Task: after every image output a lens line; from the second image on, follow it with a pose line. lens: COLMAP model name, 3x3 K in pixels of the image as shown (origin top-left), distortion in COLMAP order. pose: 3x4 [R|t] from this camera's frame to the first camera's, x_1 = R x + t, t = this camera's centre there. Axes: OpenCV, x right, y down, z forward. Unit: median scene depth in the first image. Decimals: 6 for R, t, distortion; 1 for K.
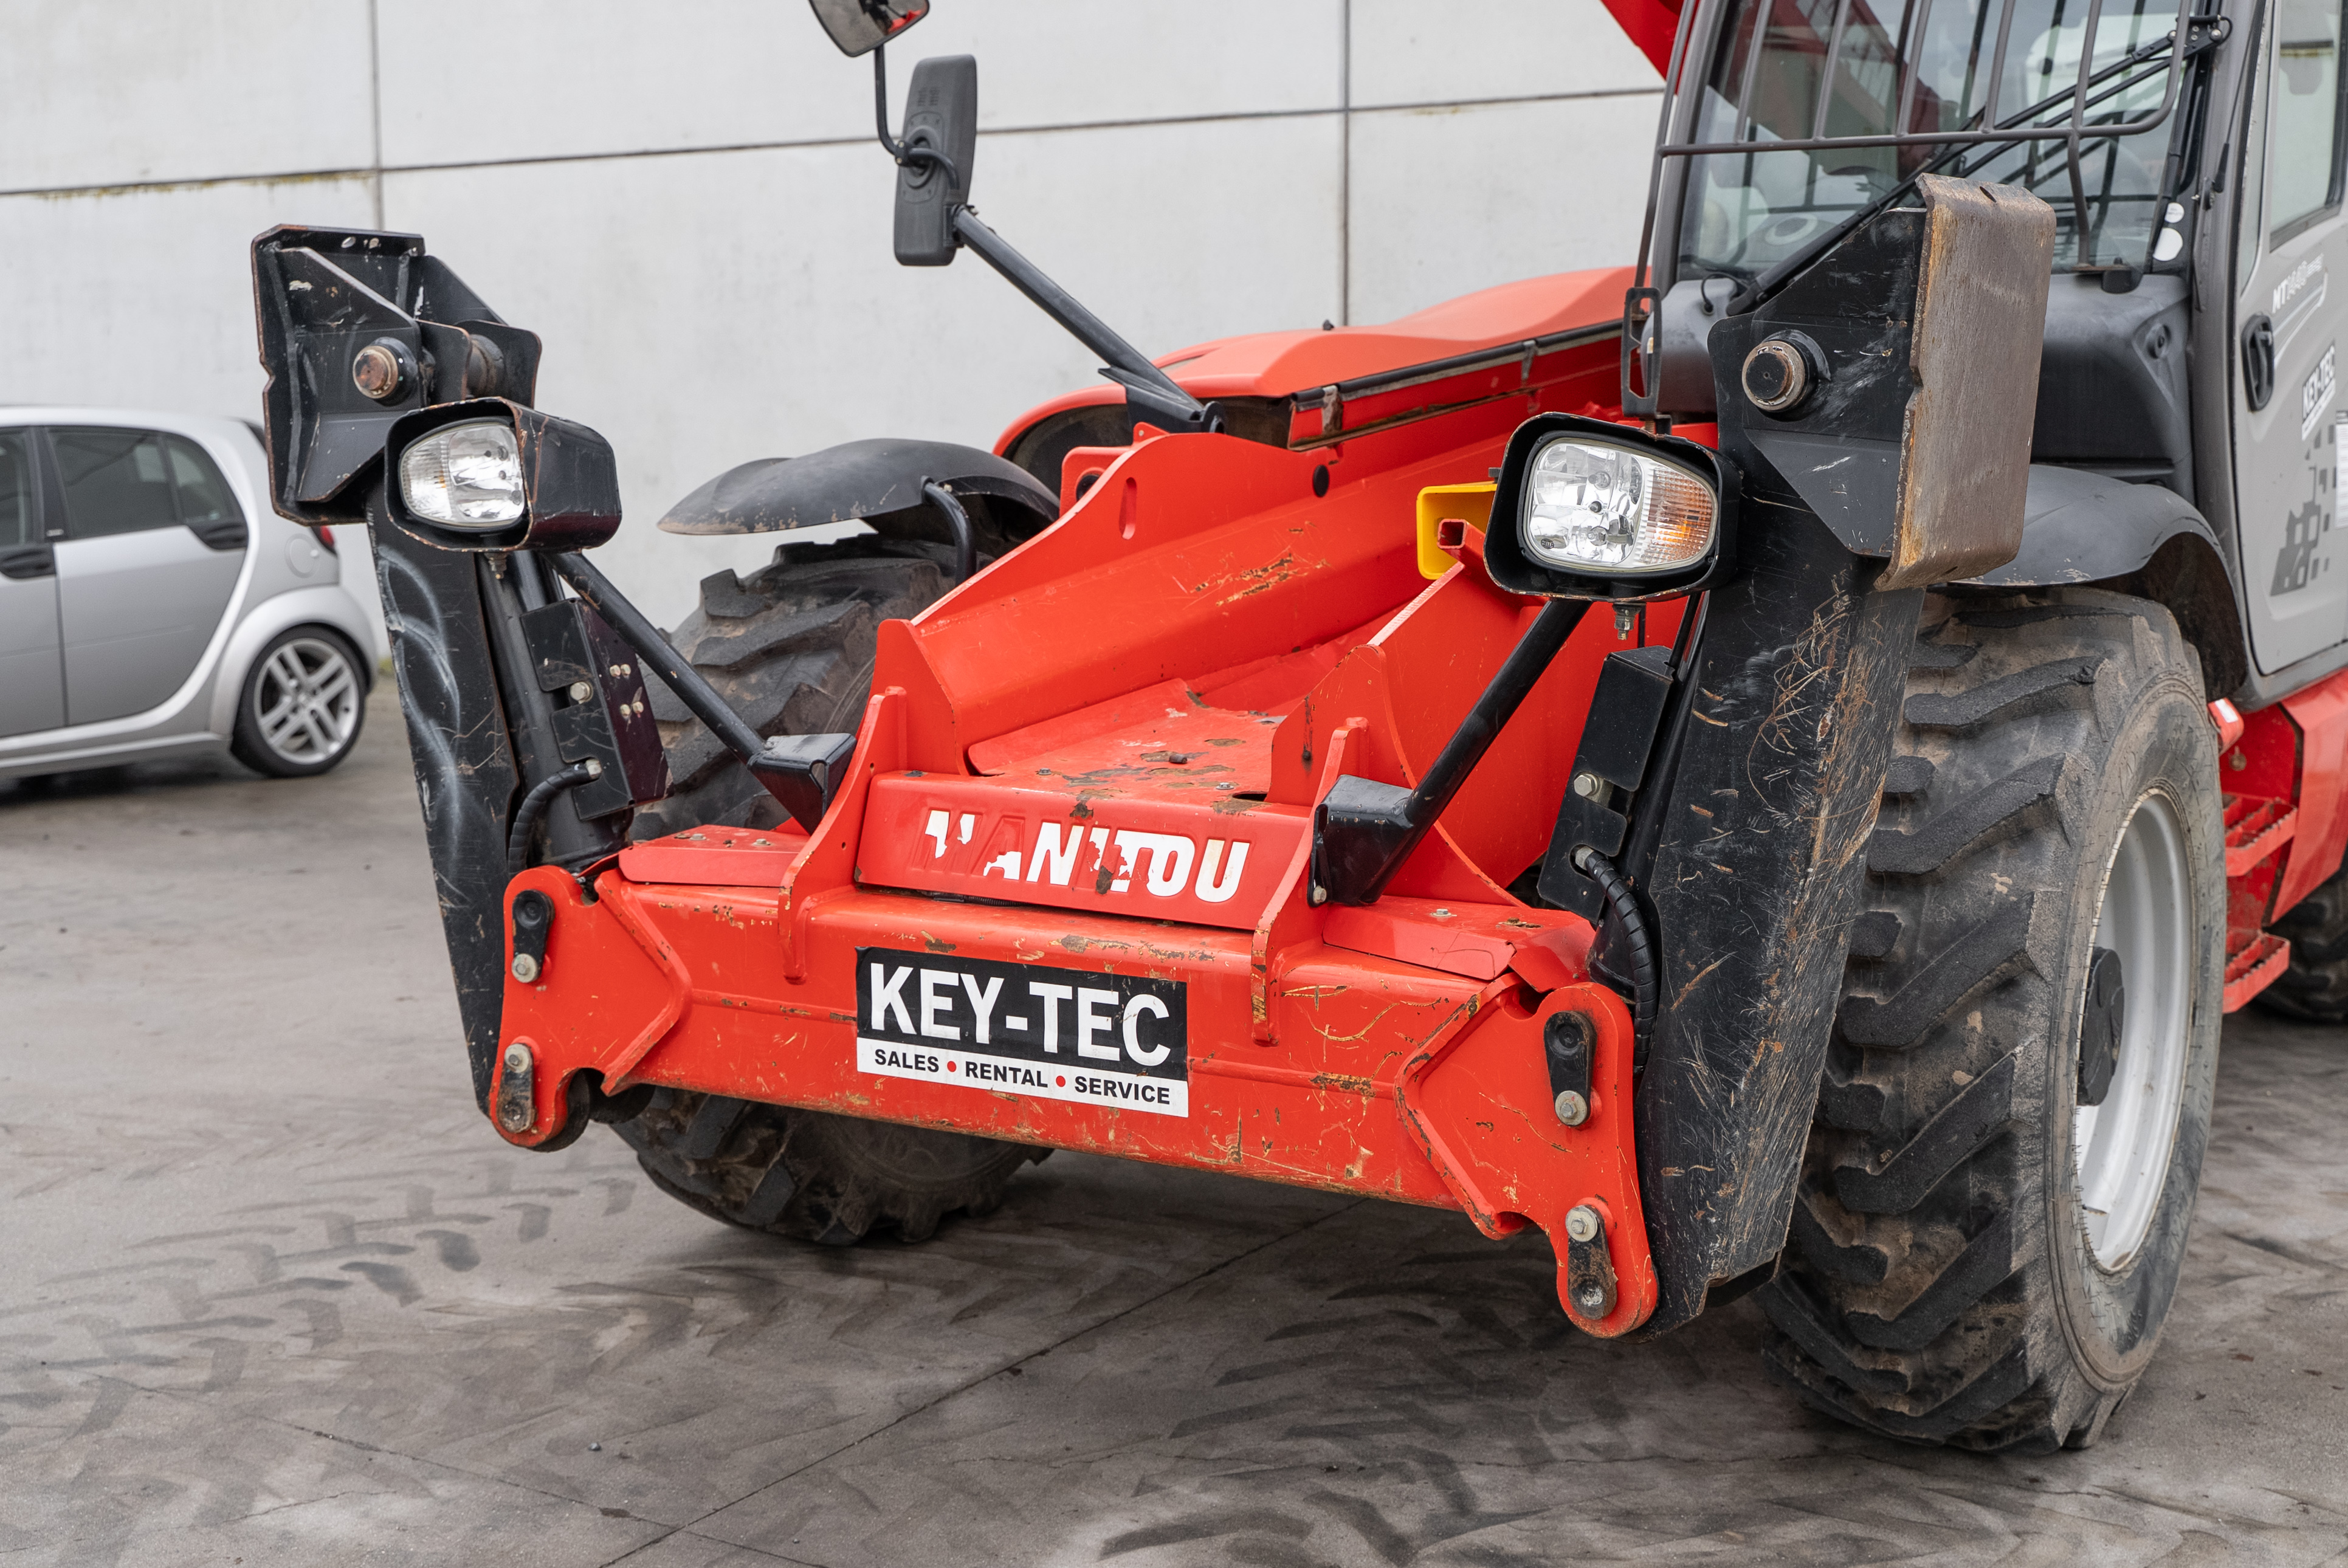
lens RADIAL K [[2837.9, 0, 1176.0], [0, 2837.9, 799.8], [0, 0, 1]] dist [-0.008107, 0.000000]
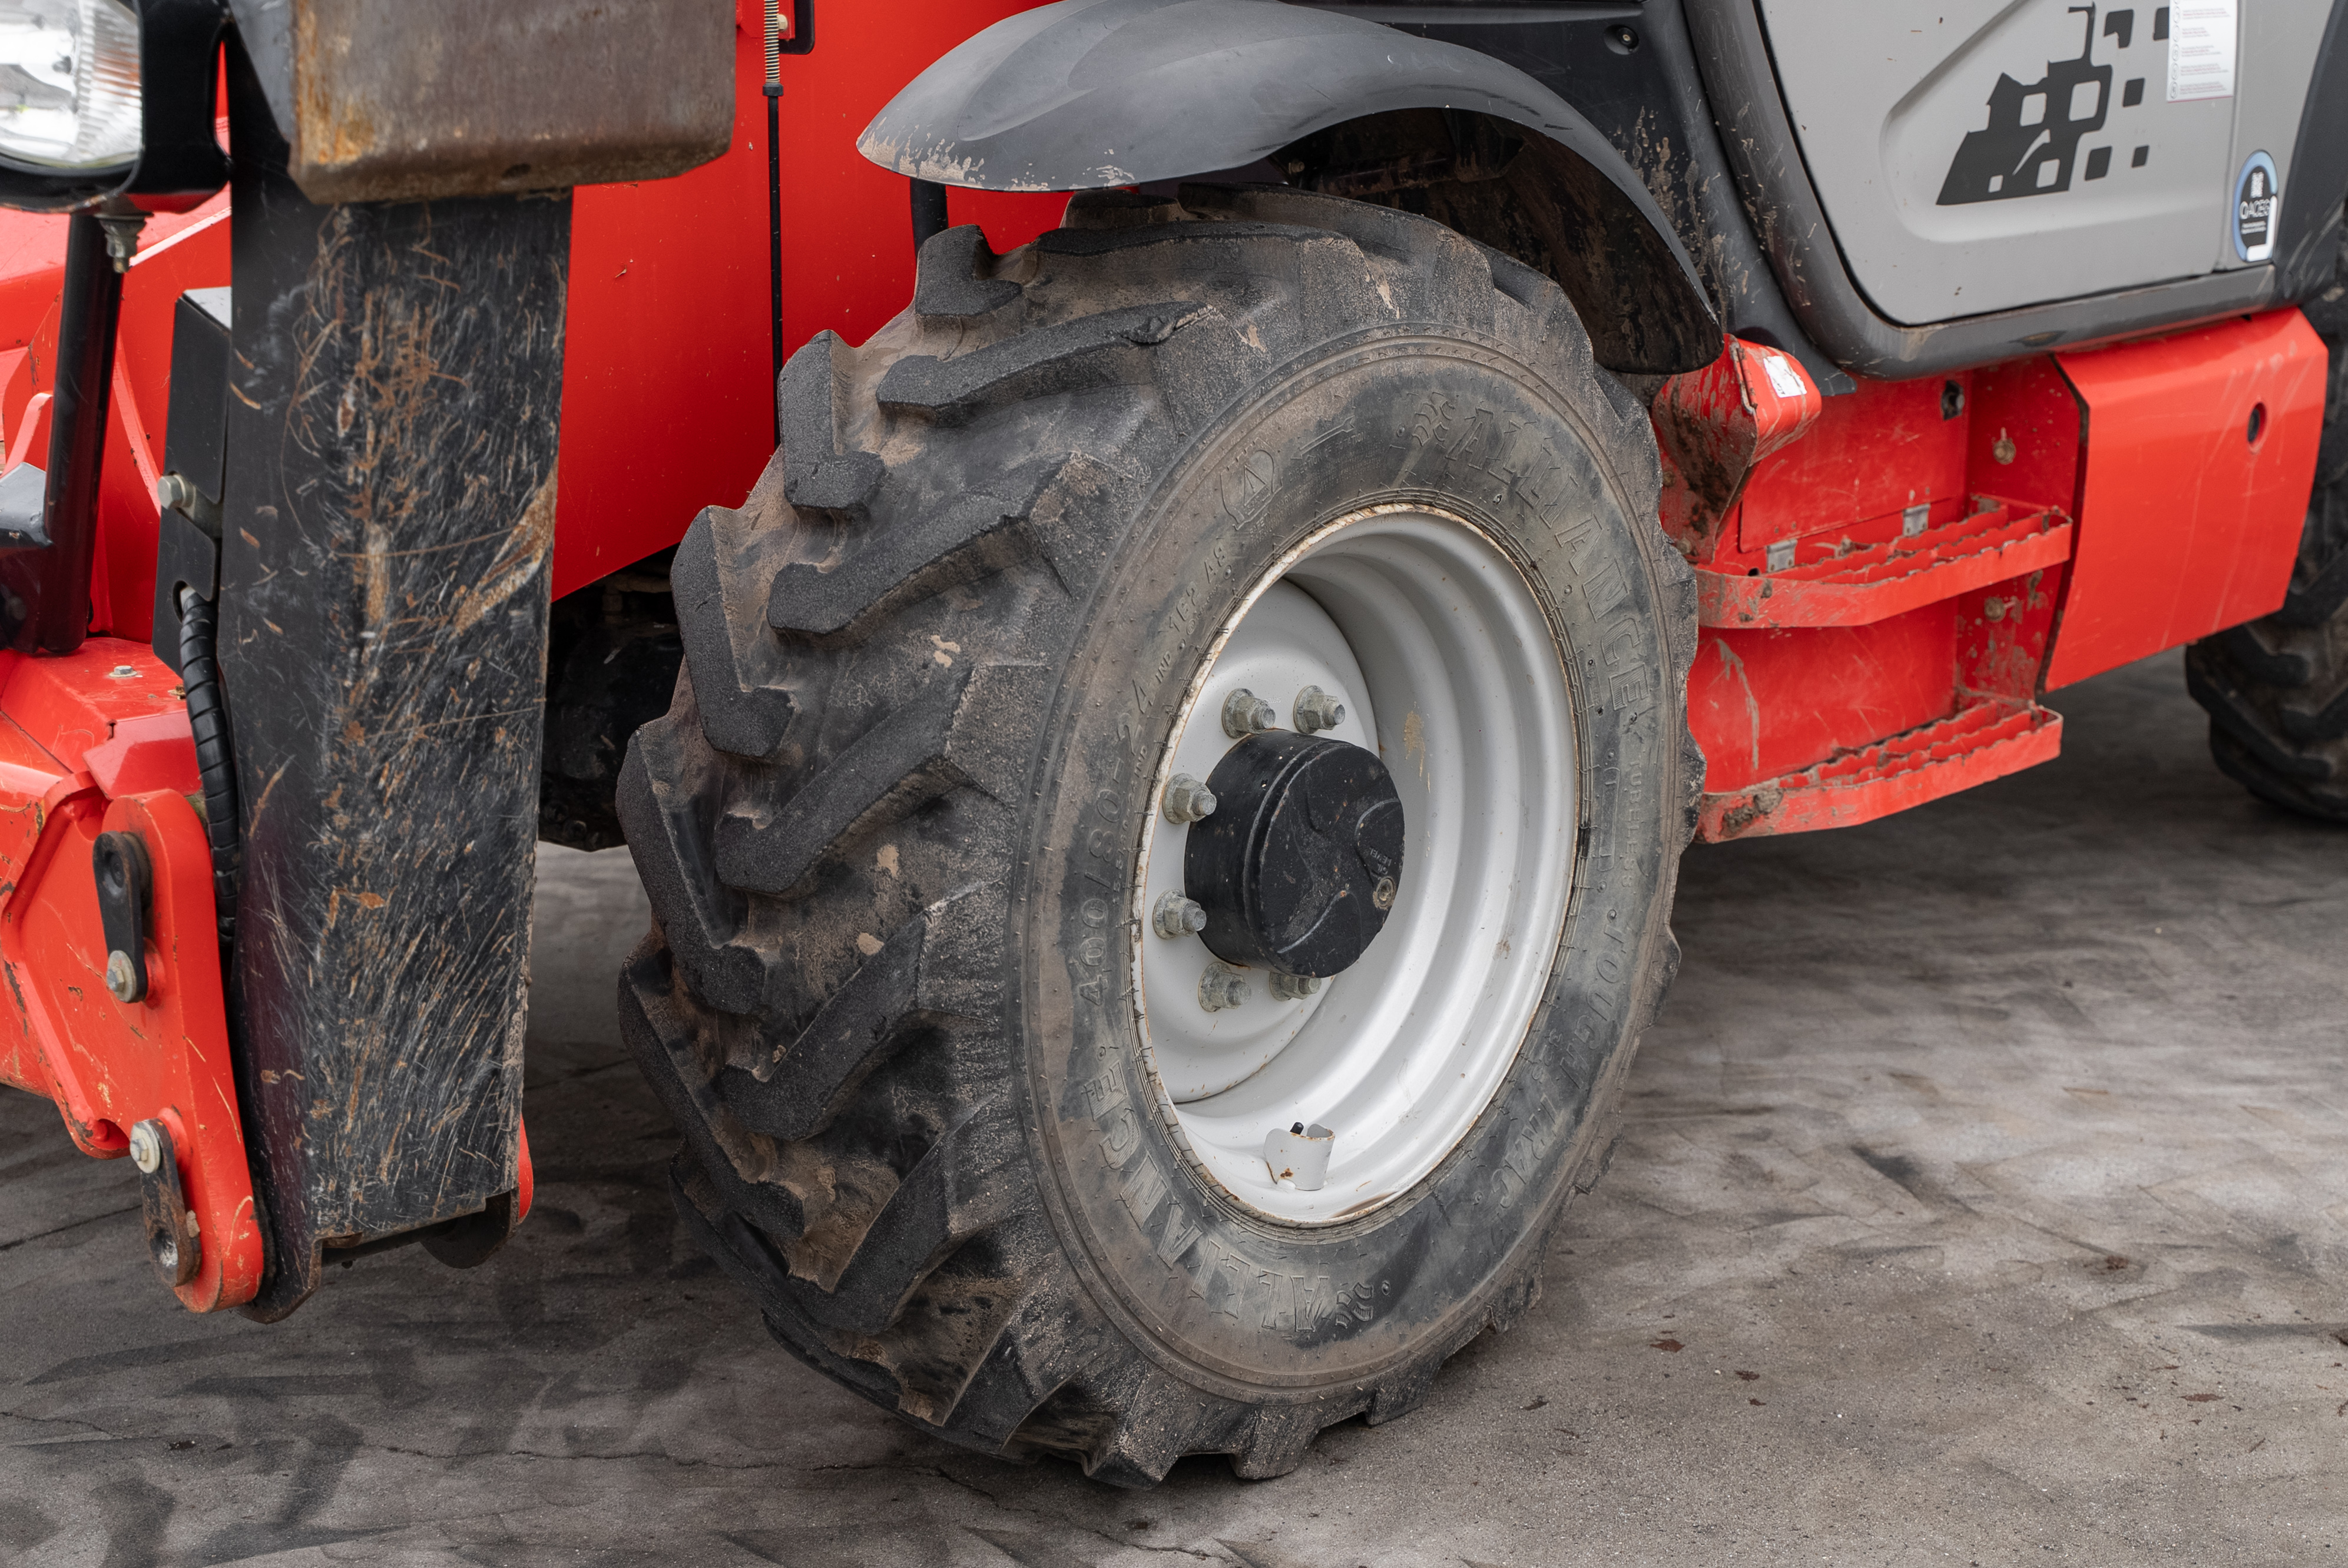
lens RADIAL K [[3555.6, 0, 1230.2], [0, 3555.6, 785.0], [0, 0, 1]] dist [0.009466, 0.000000]
pose [[0.989435, 0.033343, -0.141091, 0.471354], [-0.019277, 0.994810, 0.099911, -0.023084], [0.143690, -0.096136, 0.984942, 0.196458]]
